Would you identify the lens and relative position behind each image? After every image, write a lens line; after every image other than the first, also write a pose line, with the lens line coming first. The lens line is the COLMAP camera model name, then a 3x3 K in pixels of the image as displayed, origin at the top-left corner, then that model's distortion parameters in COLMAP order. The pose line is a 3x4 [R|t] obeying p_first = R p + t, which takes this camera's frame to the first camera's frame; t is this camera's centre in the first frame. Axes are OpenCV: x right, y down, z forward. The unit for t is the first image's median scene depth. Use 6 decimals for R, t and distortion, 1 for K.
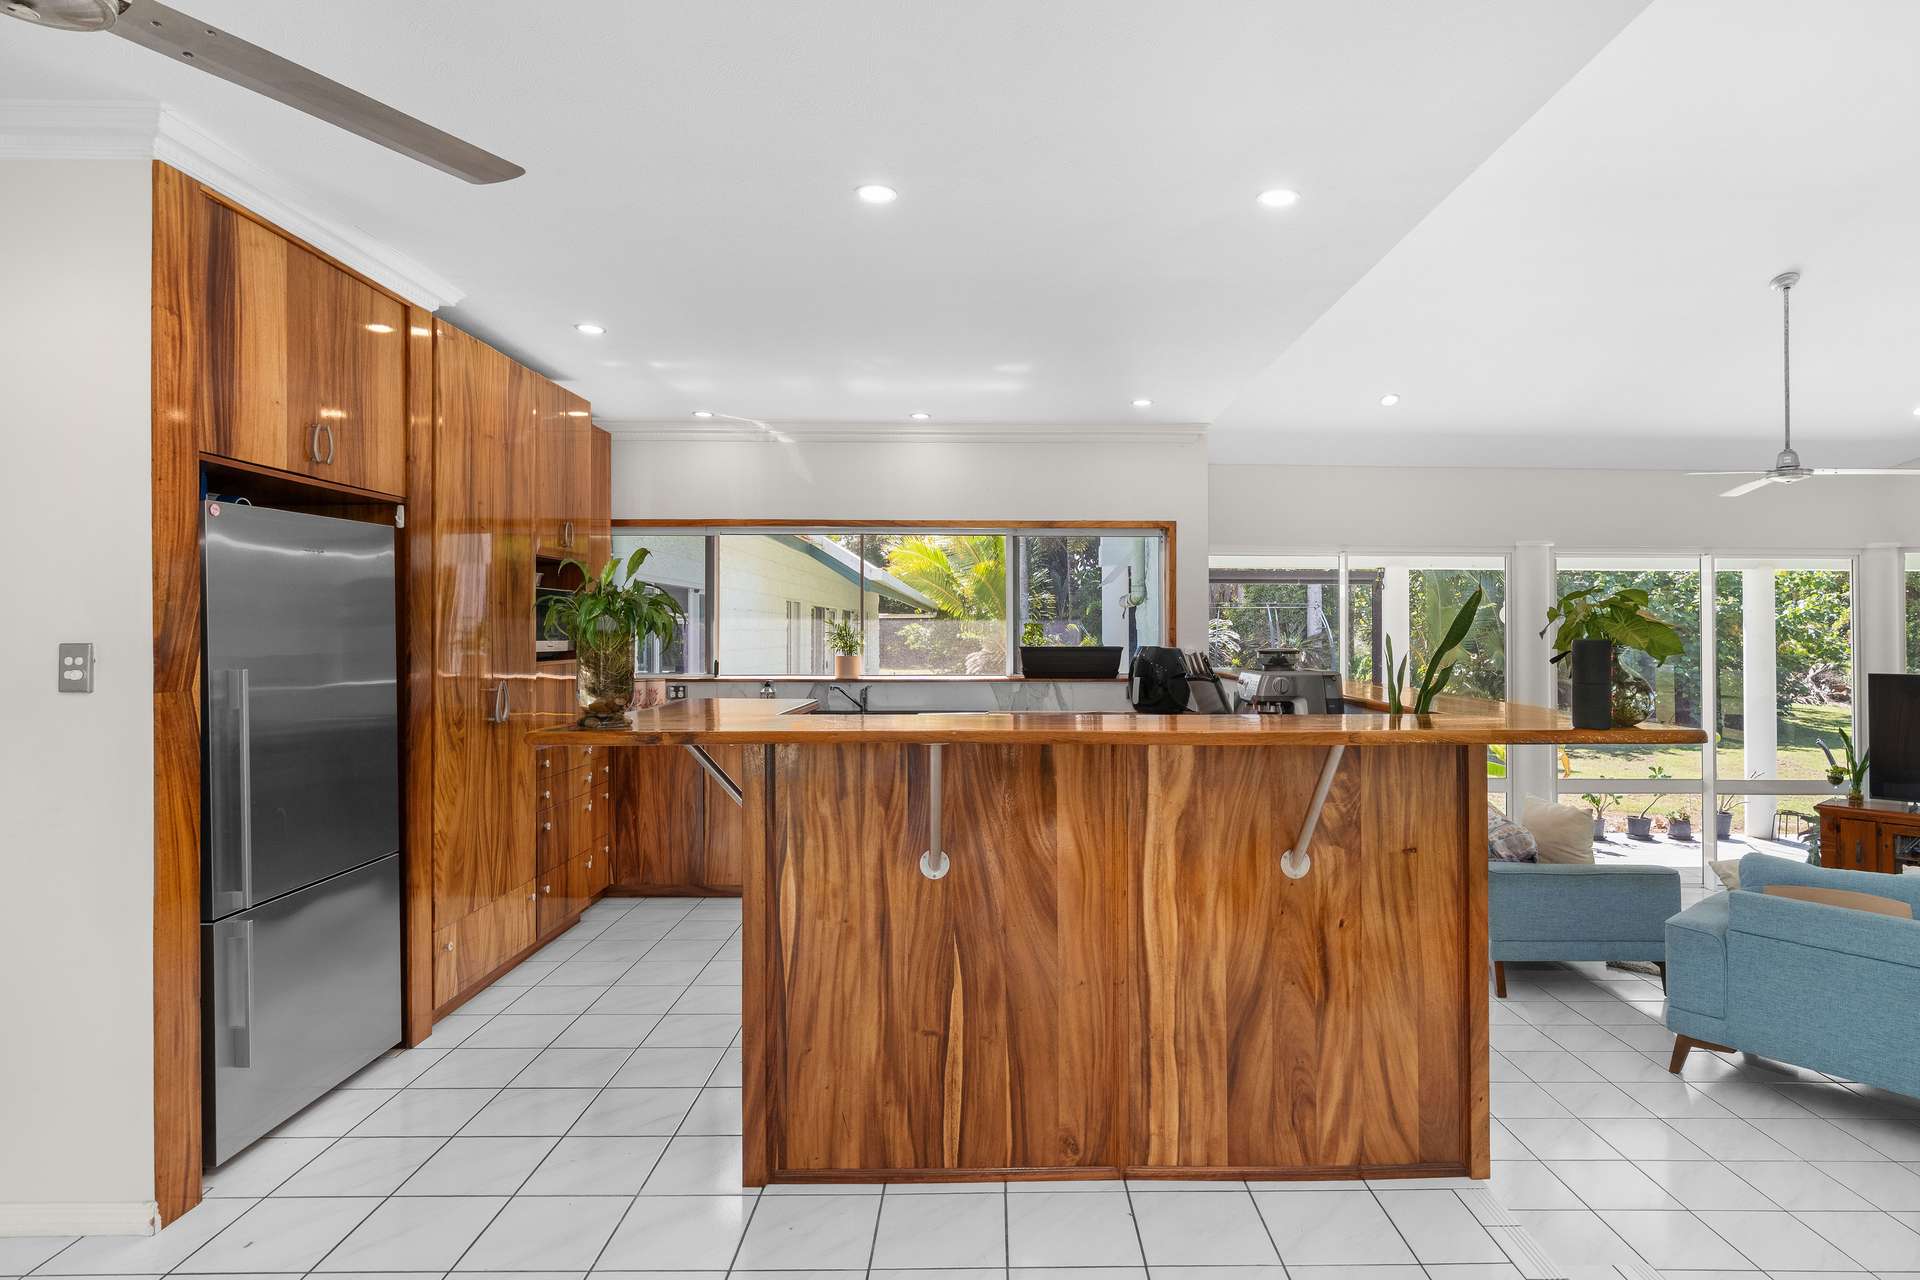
lens RADIAL K [[1047.3, 0, 952.0], [0, 1047.3, 638.2], [0, 0, 1]] dist [0.009438, 0.000333]
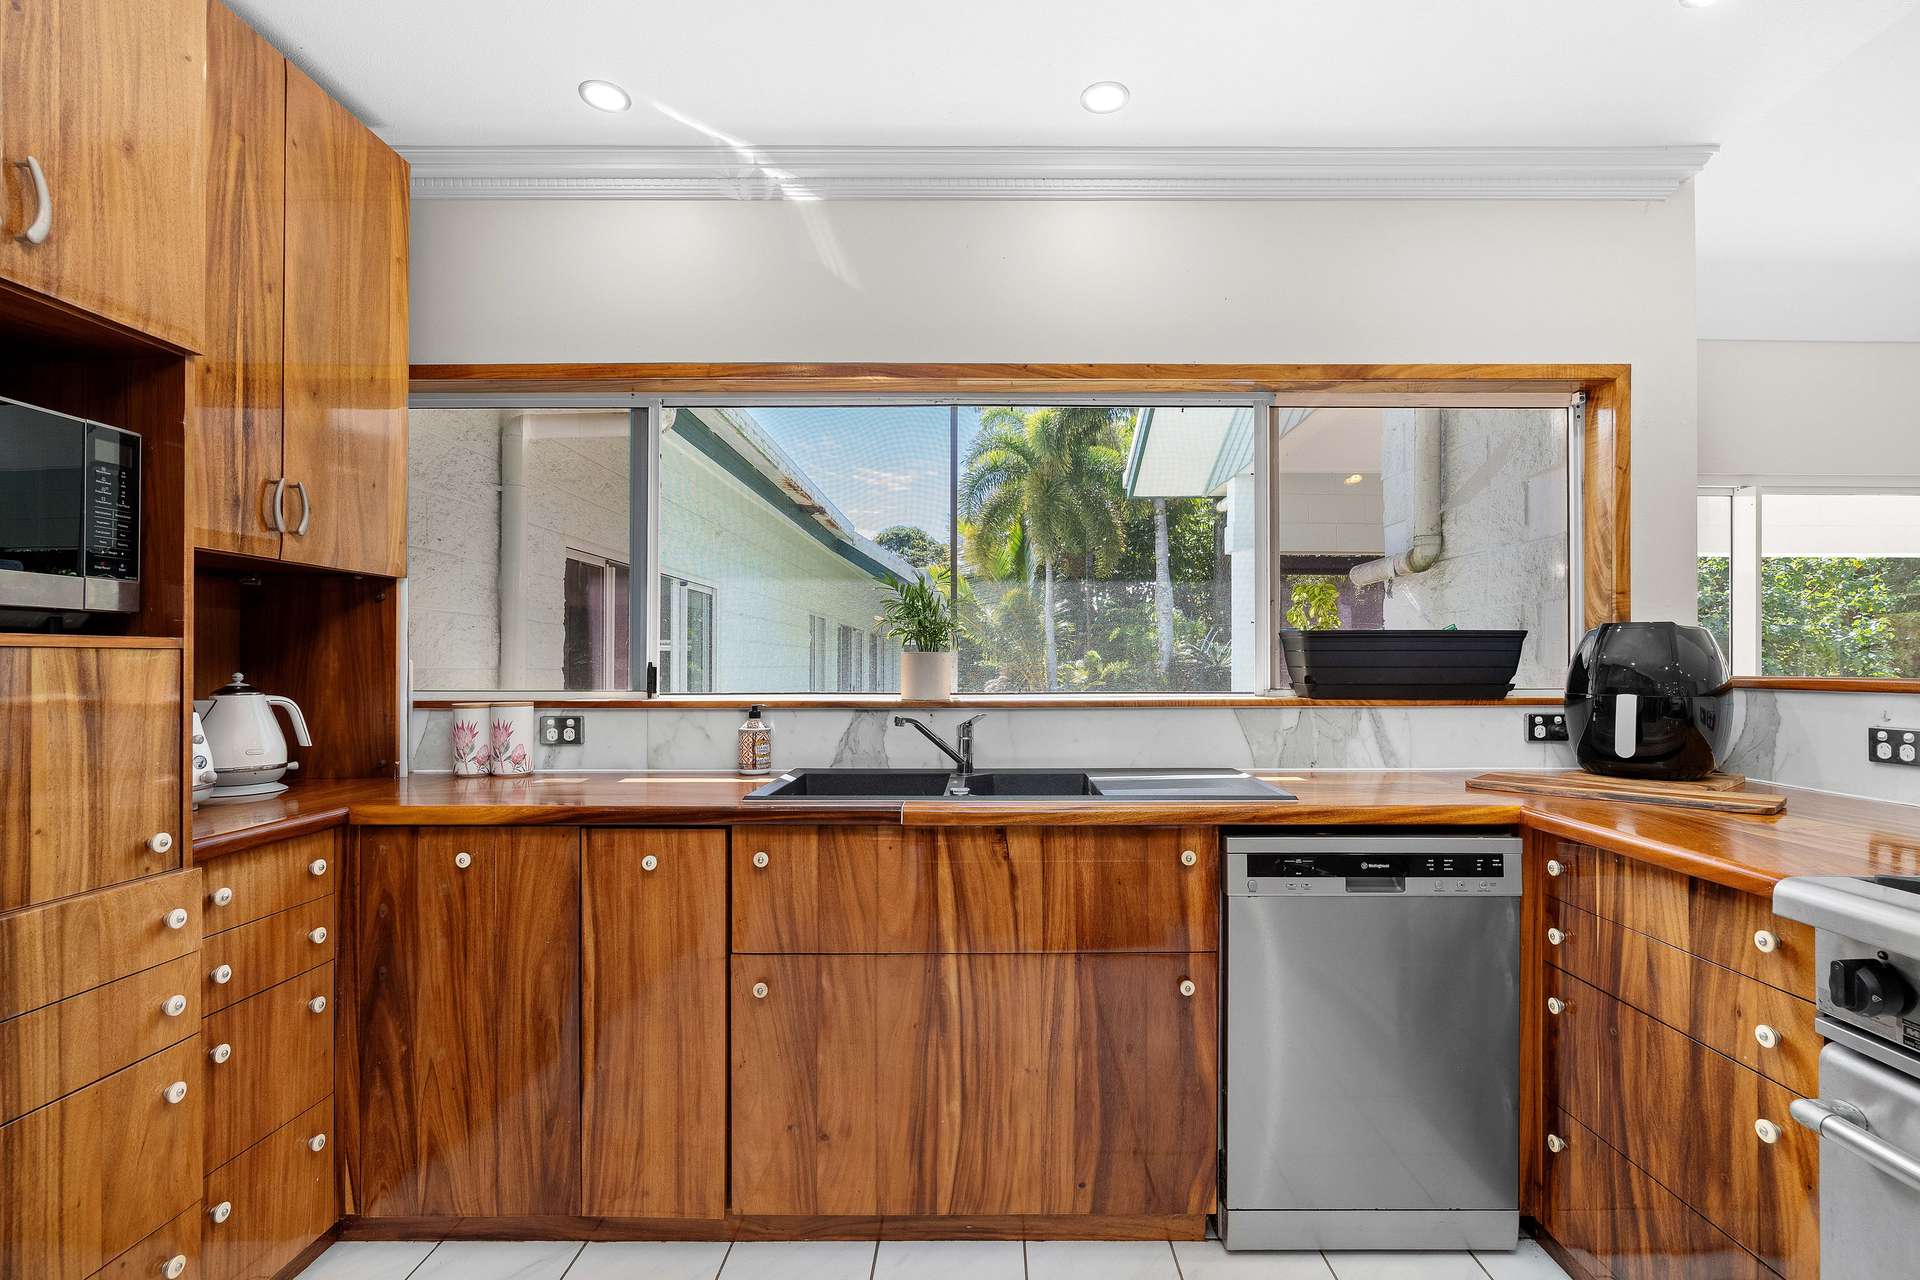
lens RADIAL K [[876.5, 0, 993.6], [0, 876.5, 658.4], [0, 0, 1]] dist [-0.009874, 0.005754]
pose [[0.998972, 0.000386, 0.045329, -0.088514], [0.000289, 0.999889, -0.014894, 0.025832], [-0.045330, 0.014892, 0.998861, 0.610920]]
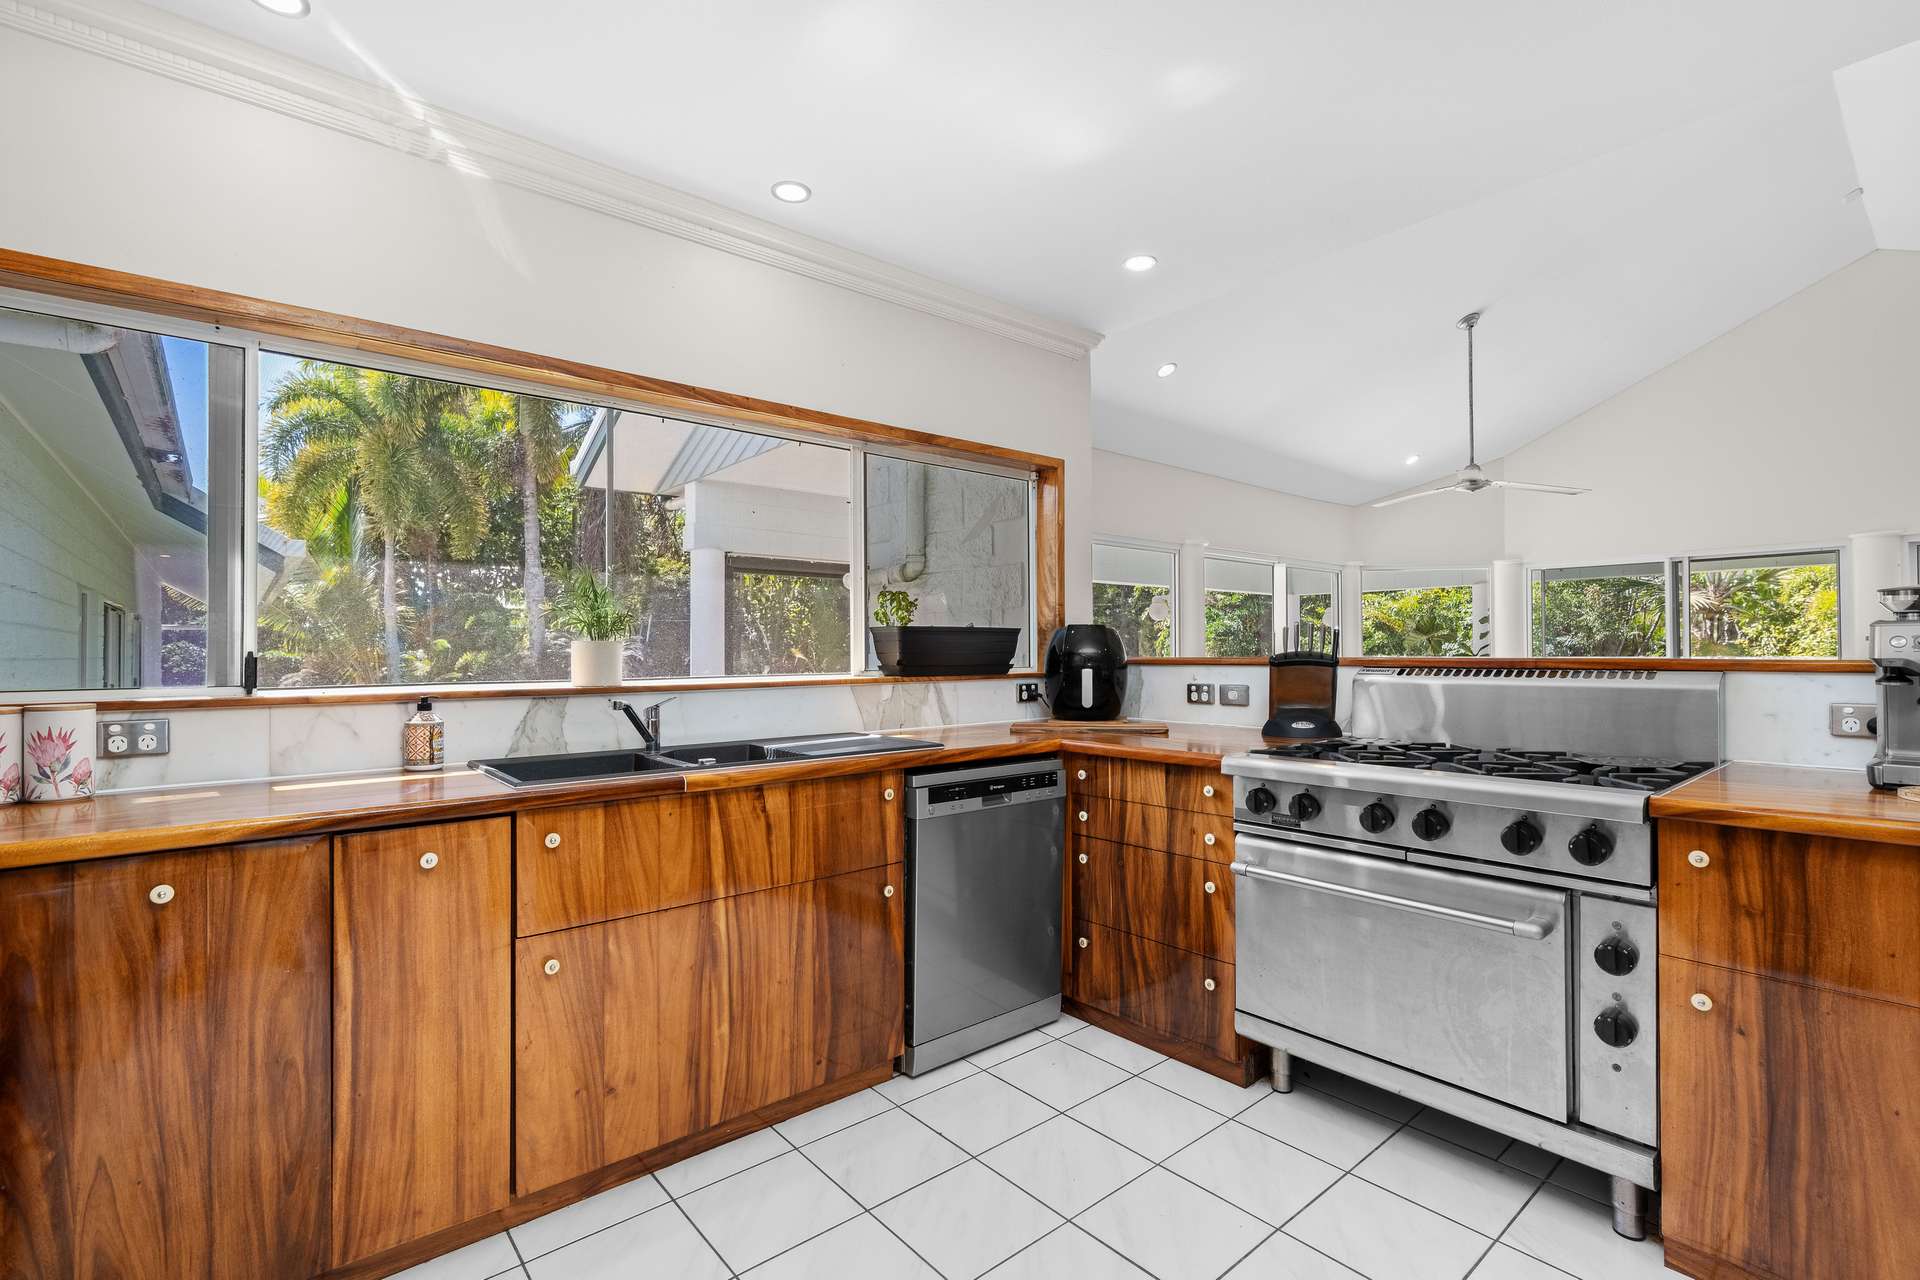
lens RADIAL K [[876.5, 0, 932.2], [0, 876.5, 641.0], [0, 0, 1]] dist [-0.009874, 0.005754]
pose [[0.745401, 0.004574, 0.666600, -0.263158], [0.010872, 0.999760, -0.019017, 0.026803], [-0.666527, 0.021423, 0.745173, 0.592037]]
